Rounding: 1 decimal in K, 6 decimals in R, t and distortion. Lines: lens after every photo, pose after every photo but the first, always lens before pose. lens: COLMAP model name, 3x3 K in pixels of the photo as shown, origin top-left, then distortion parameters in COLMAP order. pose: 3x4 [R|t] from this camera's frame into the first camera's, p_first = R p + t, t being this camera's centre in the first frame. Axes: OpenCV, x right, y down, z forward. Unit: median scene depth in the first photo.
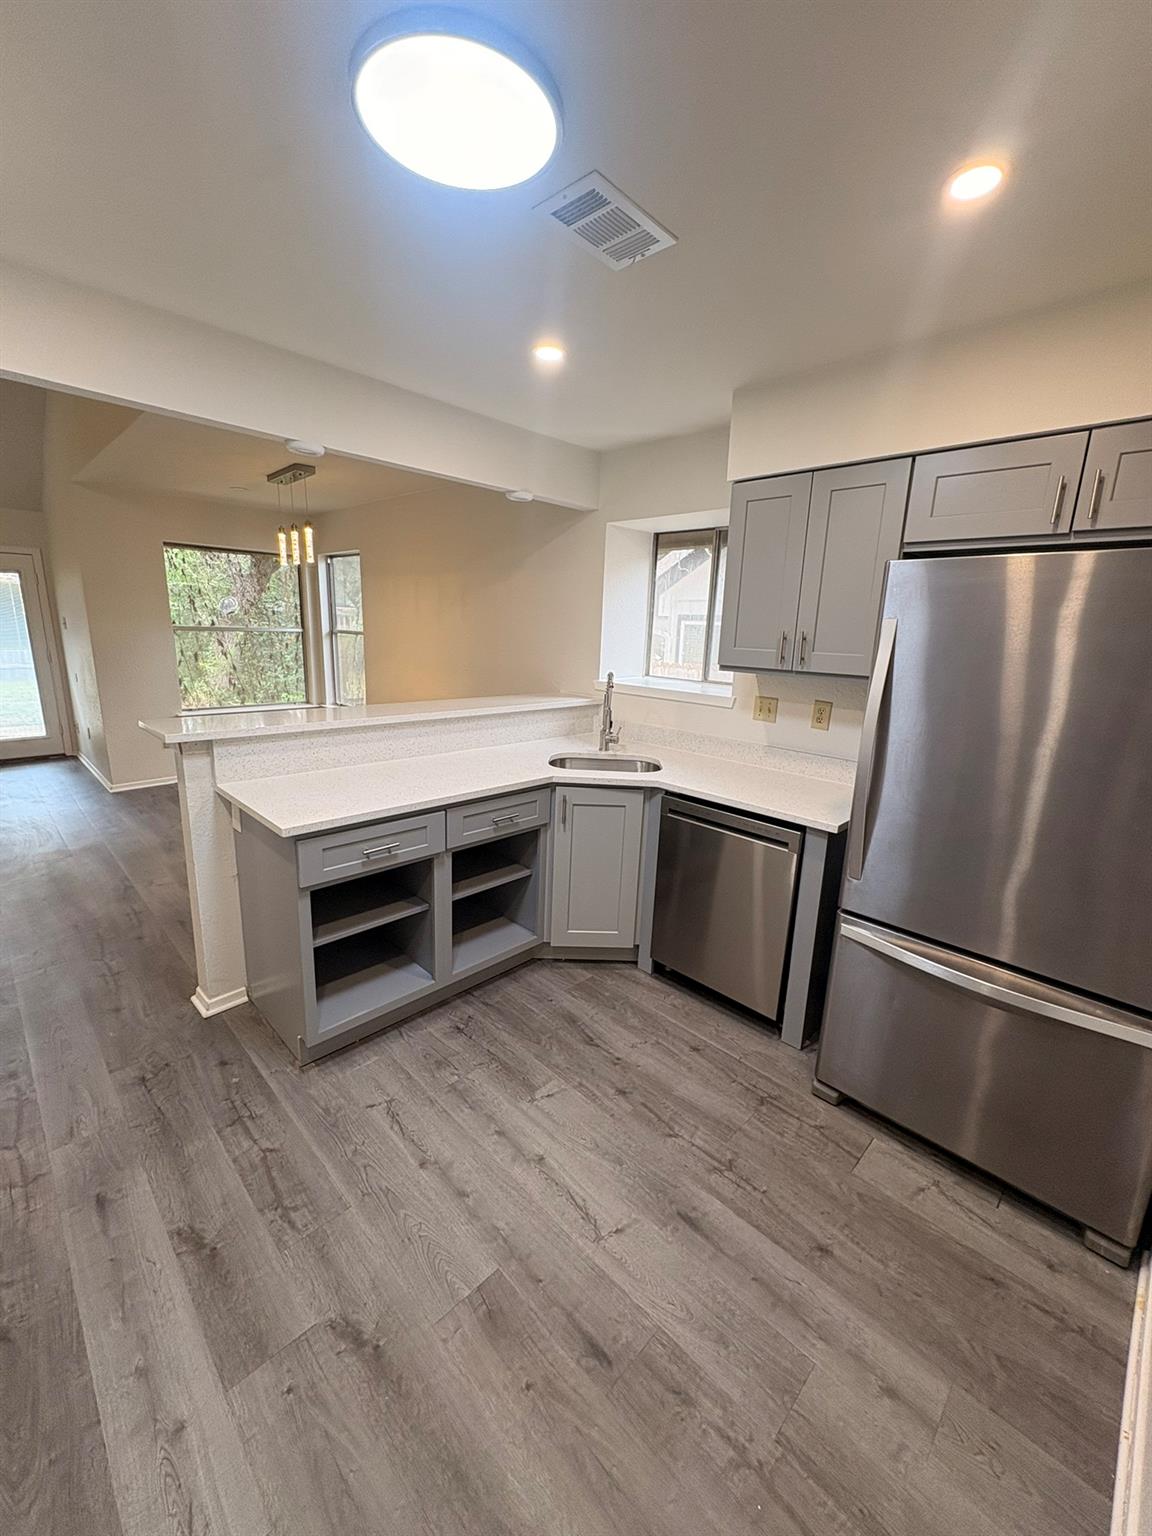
lens RADIAL K [[614.3, 0, 576.7], [0, 614.3, 765.6], [0, 0, 1]] dist [-0.000891, -0.000277]
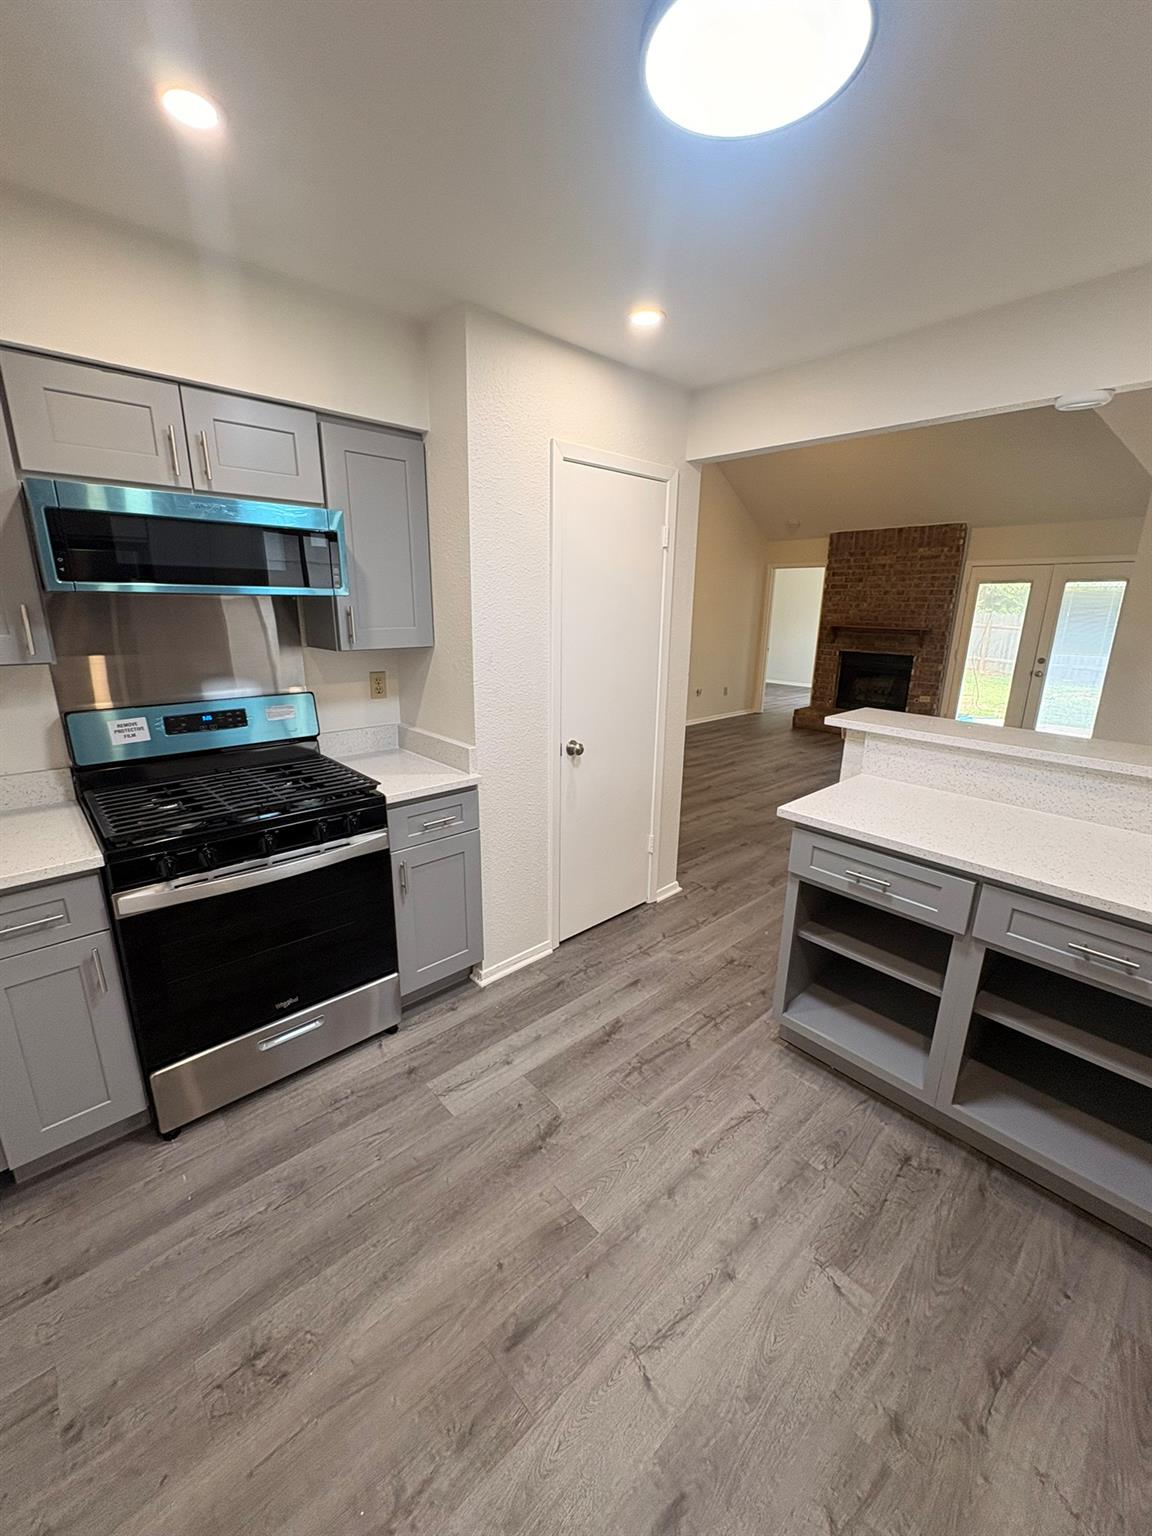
lens RADIAL K [[614.3, 0, 576.7], [0, 614.3, 765.6], [0, 0, 1]] dist [-0.000891, -0.000277]
pose [[-0.048233, 0.223558, -0.973496, 0.583488], [-0.242704, 0.942798, 0.228533, -0.130460], [0.968901, 0.247294, 0.008784, 0.622054]]
